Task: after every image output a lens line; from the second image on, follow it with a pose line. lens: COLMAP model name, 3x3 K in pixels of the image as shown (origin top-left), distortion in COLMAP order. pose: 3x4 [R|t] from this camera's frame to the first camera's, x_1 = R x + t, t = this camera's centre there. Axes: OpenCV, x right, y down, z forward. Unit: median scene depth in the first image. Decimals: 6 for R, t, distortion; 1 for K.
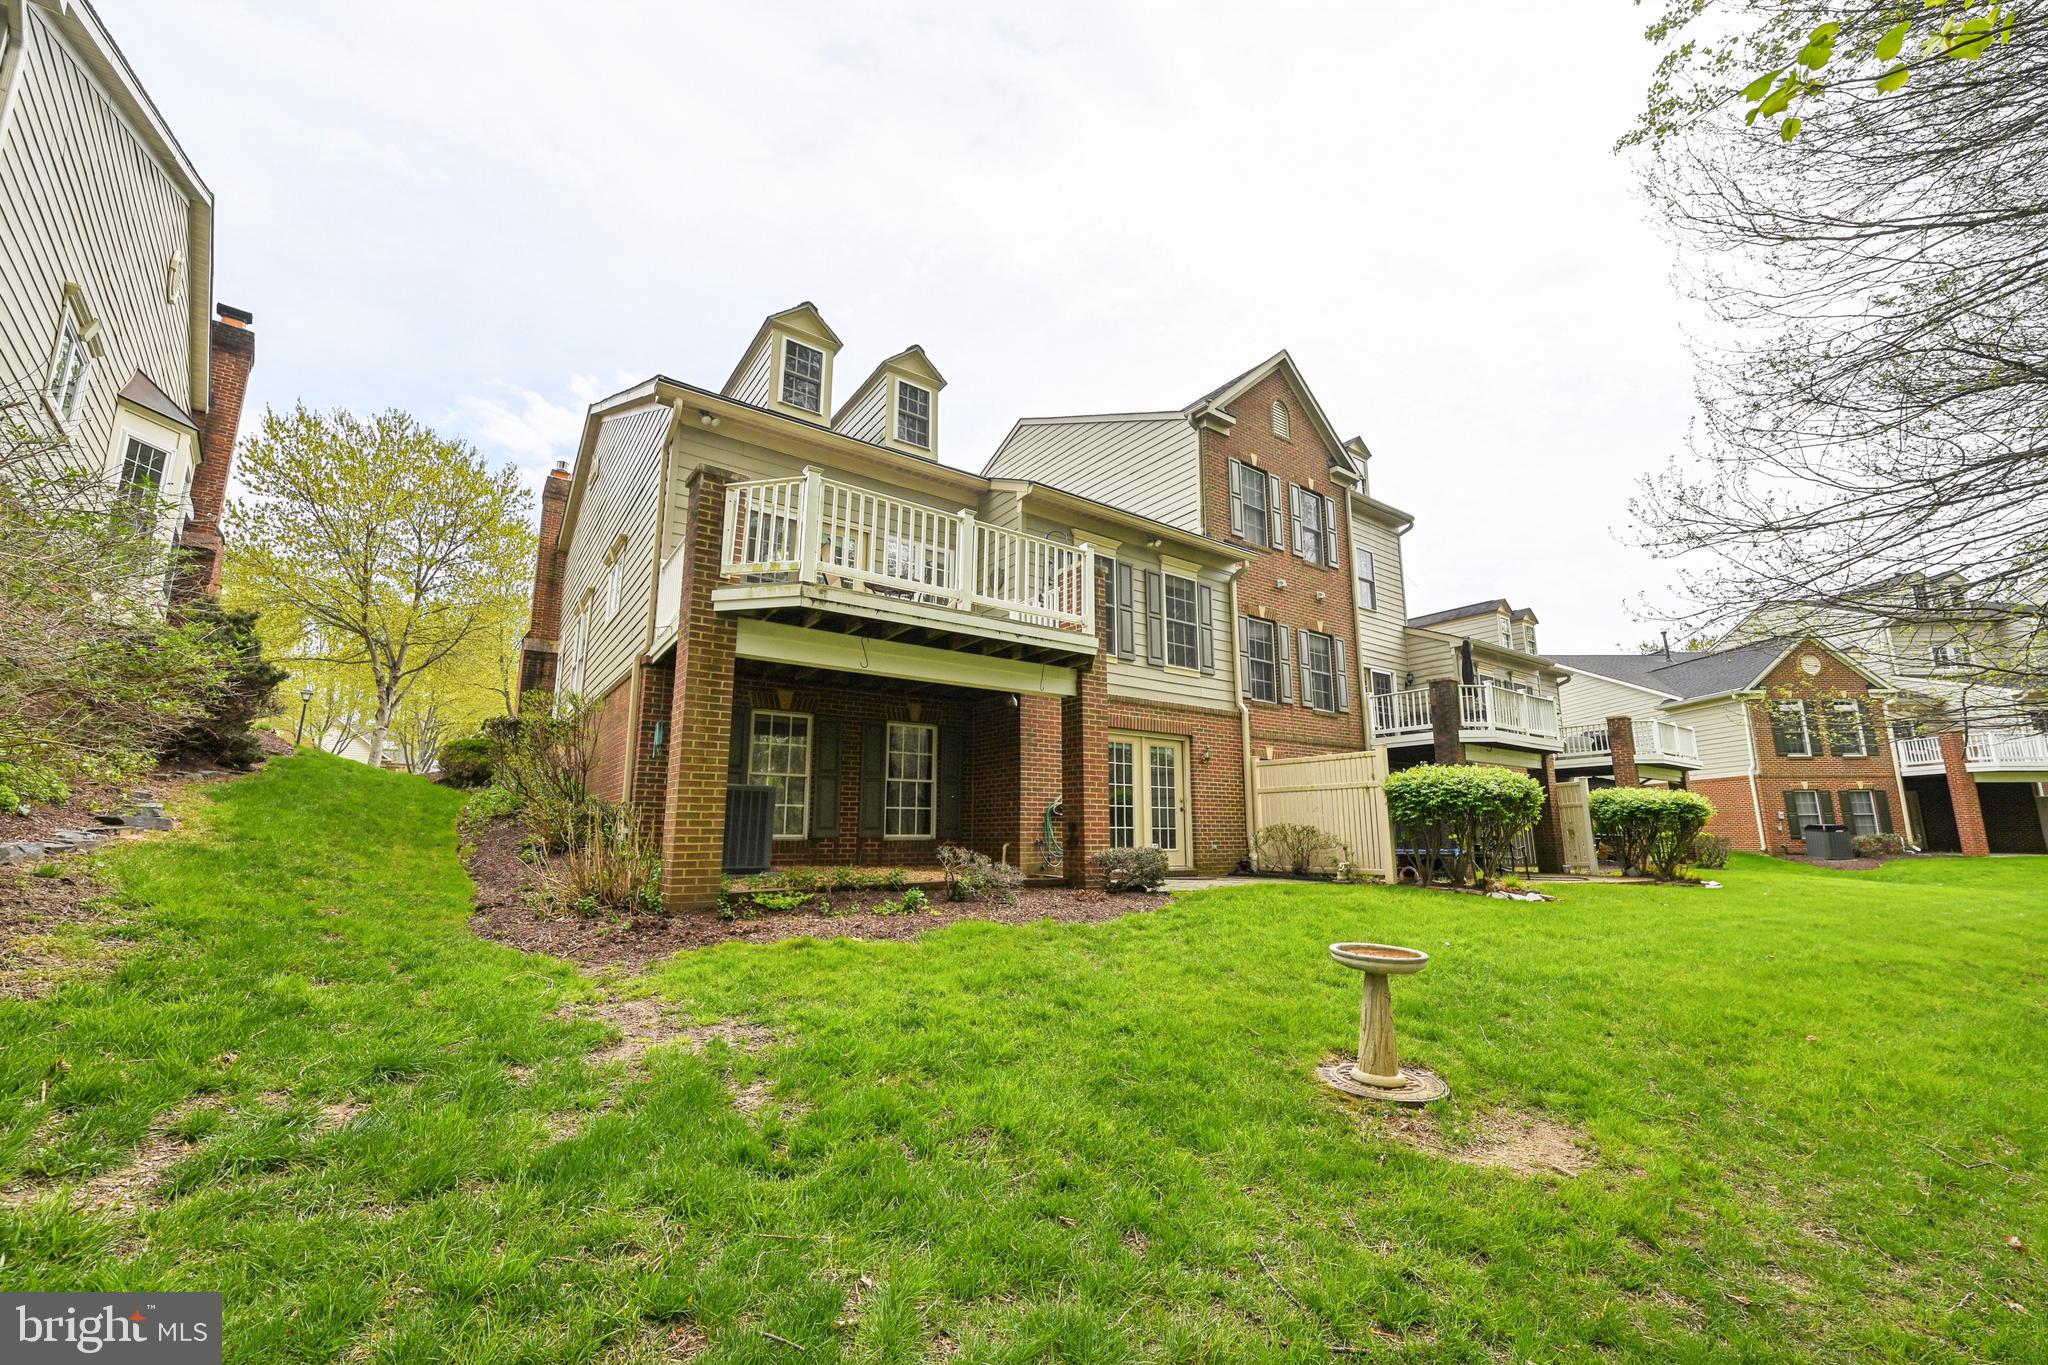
lens RADIAL K [[802.9, 0, 1032.0], [0, 802.9, 692.0], [0, 0, 1]] dist [-0.001238, -0.000214]
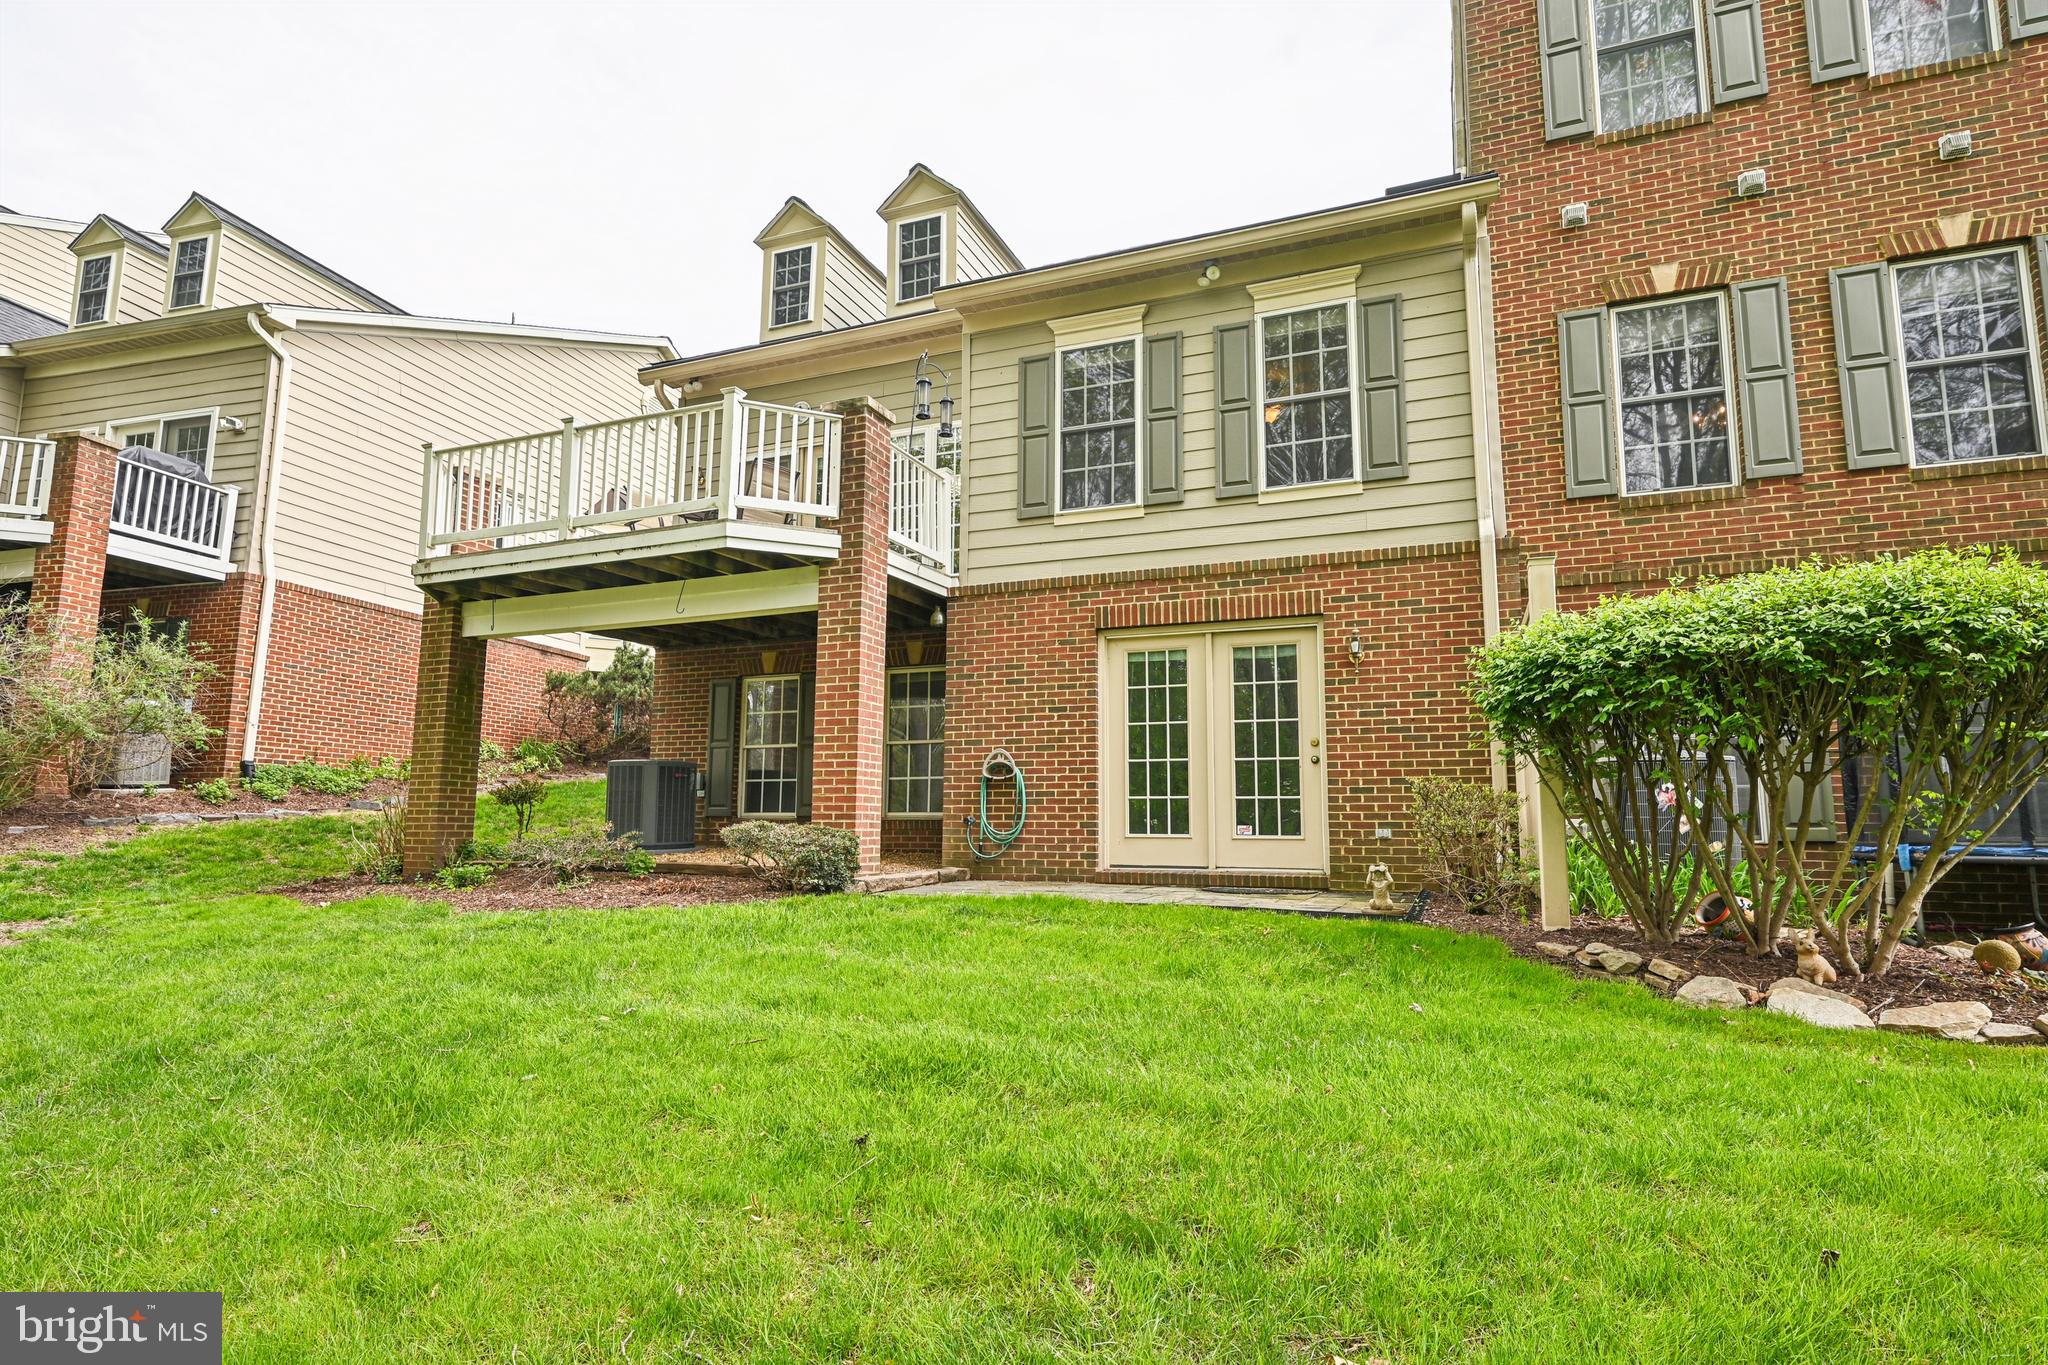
lens RADIAL K [[1062.4, 0, 1032.9], [0, 1062.4, 690.9], [0, 0, 1]] dist [-0.001417, 0.000149]
pose [[0.525848, -0.109146, -0.843547, 0.689969], [0.144735, 0.988752, -0.037710, 0.105556], [0.838174, -0.102261, 0.535730, 0.506541]]
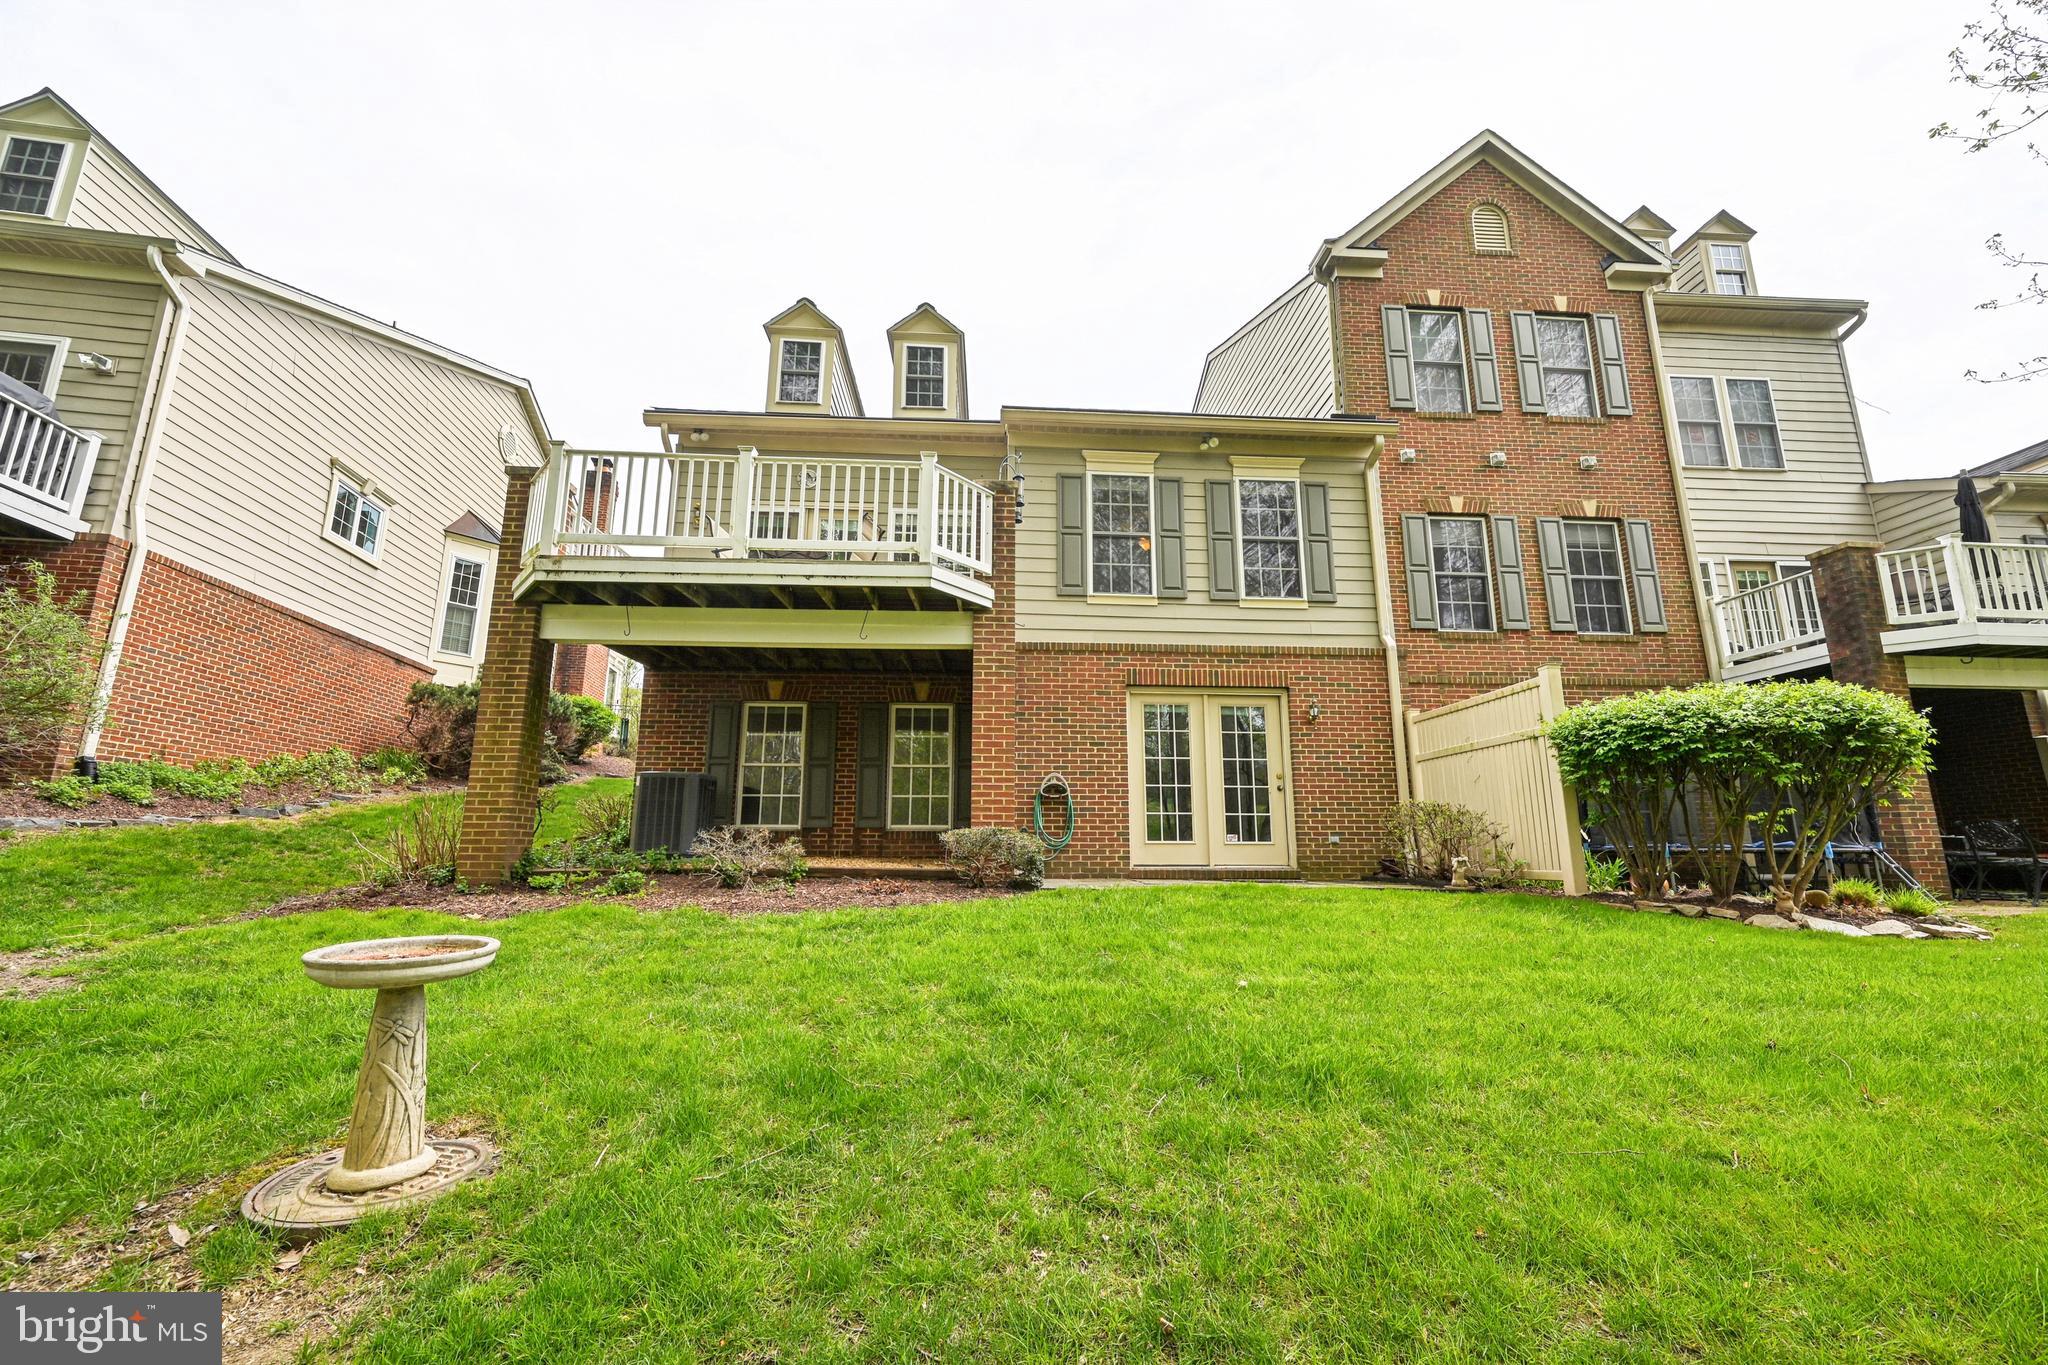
lens RADIAL K [[802.9, 0, 1032.0], [0, 802.9, 692.0], [0, 0, 1]] dist [-0.001238, -0.000214]
pose [[0.842877, -0.104961, -0.527770, 0.405130], [0.094471, 0.994423, -0.046891, 0.073873], [0.529748, -0.010336, 0.848092, 0.265955]]
